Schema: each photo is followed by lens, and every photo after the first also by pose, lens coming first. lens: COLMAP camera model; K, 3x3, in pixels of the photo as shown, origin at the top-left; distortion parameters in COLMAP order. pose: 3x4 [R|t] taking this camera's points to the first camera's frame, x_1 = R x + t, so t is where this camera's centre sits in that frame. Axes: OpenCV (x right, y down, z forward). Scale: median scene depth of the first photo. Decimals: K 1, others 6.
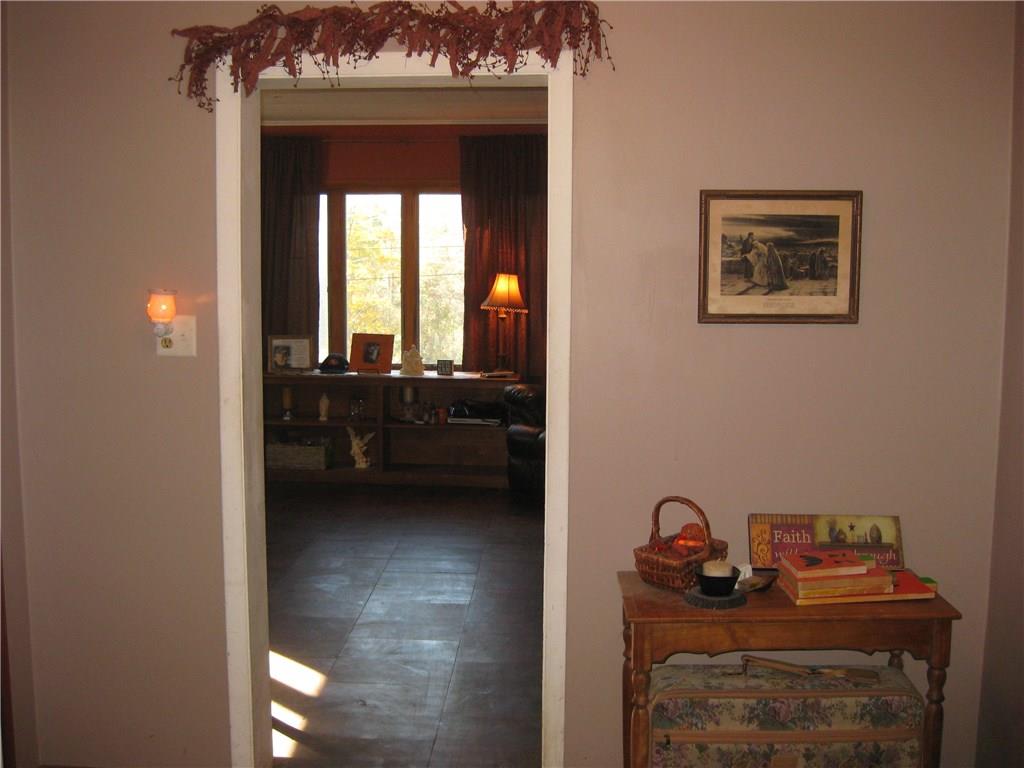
lens RADIAL K [[1169.2, 0, 512.0], [0, 1169.2, 384.0], [0, 0, 1]] dist [-0.168012, 0.009003]
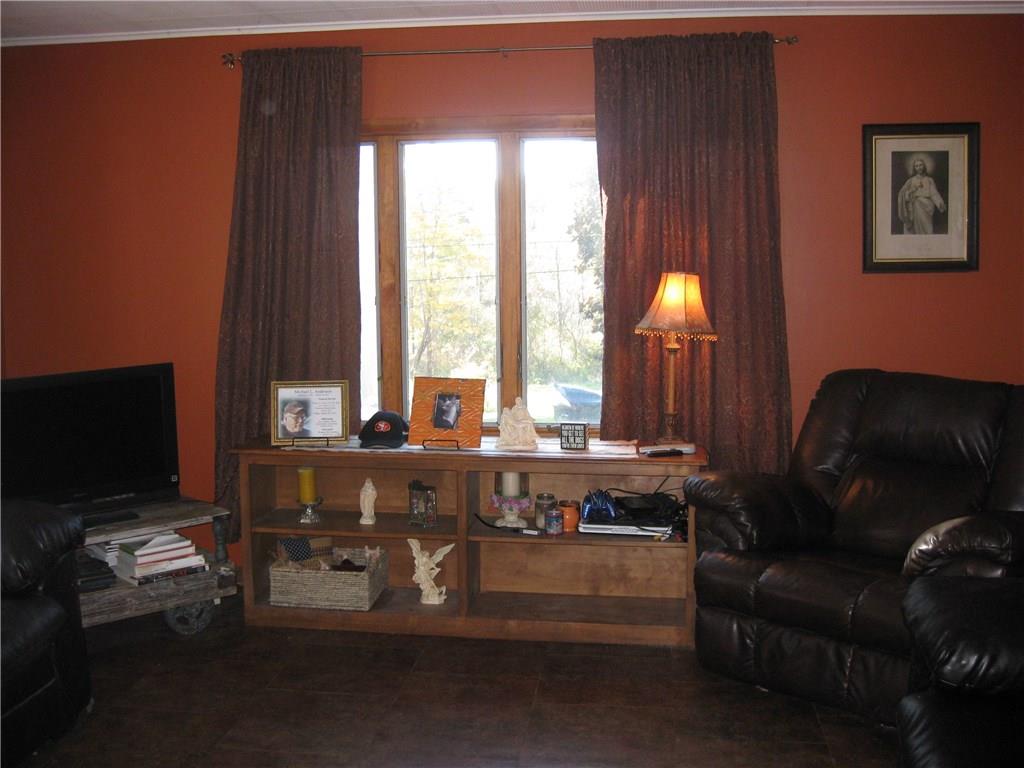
lens RADIAL K [[1169.2, 0, 512.0], [0, 1169.2, 384.0], [0, 0, 1]] dist [-0.168012, 0.009003]
pose [[0.997131, -0.006101, -0.075443, -0.043350], [0.006262, 0.999979, 0.001891, -0.040543], [0.075430, -0.002358, 0.997148, 0.415170]]
